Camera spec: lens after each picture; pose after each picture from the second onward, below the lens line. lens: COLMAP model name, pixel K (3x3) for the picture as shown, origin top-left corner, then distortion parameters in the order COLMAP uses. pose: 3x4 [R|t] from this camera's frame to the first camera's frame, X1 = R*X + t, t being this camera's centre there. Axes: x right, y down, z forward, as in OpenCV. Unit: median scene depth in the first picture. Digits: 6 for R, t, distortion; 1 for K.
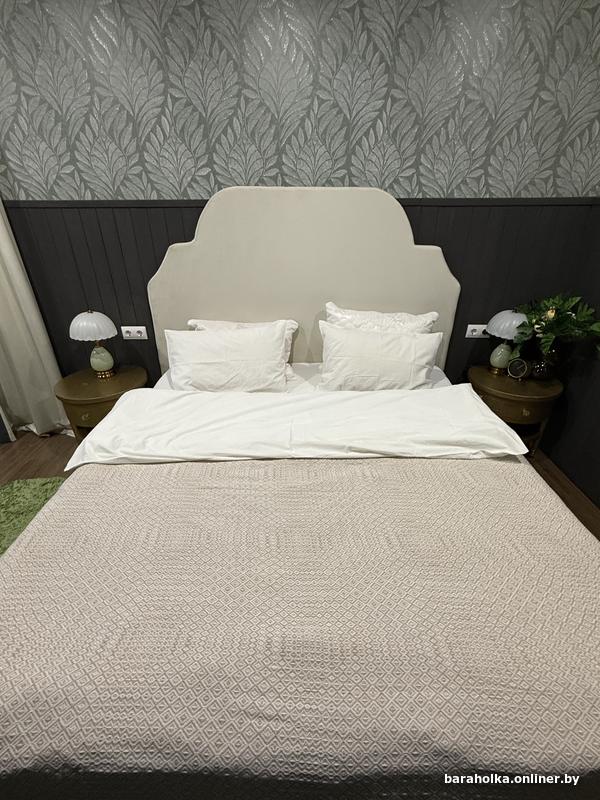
lens RADIAL K [[366.7, 0, 300.5], [0, 366.7, 398.3], [0, 0, 1]] dist [-0.003868, 0.000422]
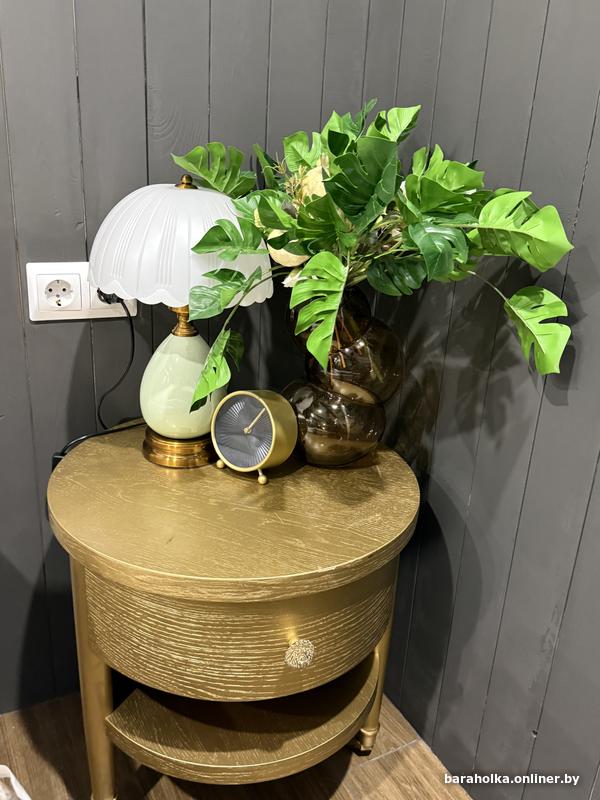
lens RADIAL K [[684.0, 0, 297.2], [0, 684.0, 401.3], [0, 0, 1]] dist [0.088472, 0.001366]
pose [[0.883826, -0.117750, 0.452755, 0.459458], [0.166140, 0.983721, -0.068482, -0.069714], [-0.437321, 0.135747, 0.889001, 0.640792]]
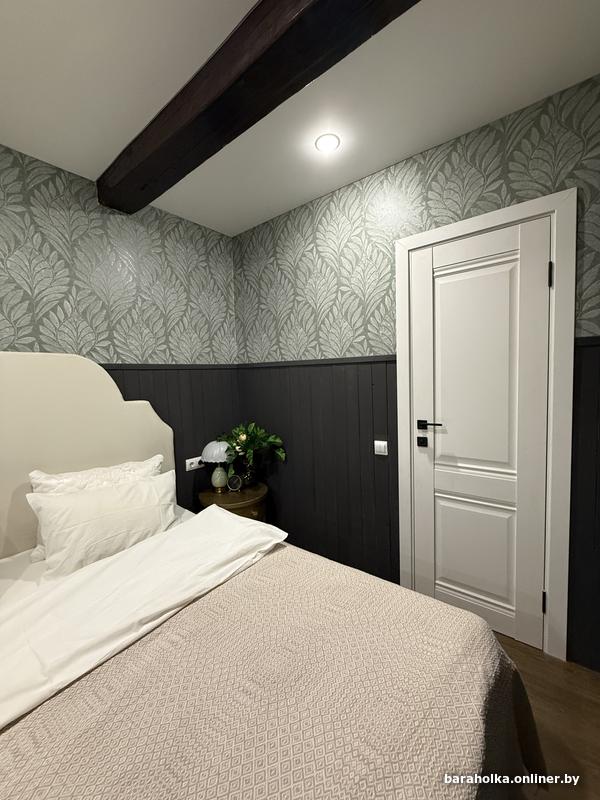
lens RADIAL K [[319.8, 0, 298.3], [0, 319.8, 397.2], [0, 0, 1]] dist [0.000312, 0.000173]
pose [[0.610643, -0.068410, 0.788945, -0.129005], [0.395464, 0.889486, -0.228961, -0.004869], [-0.686093, 0.451813, 0.570212, 0.096114]]
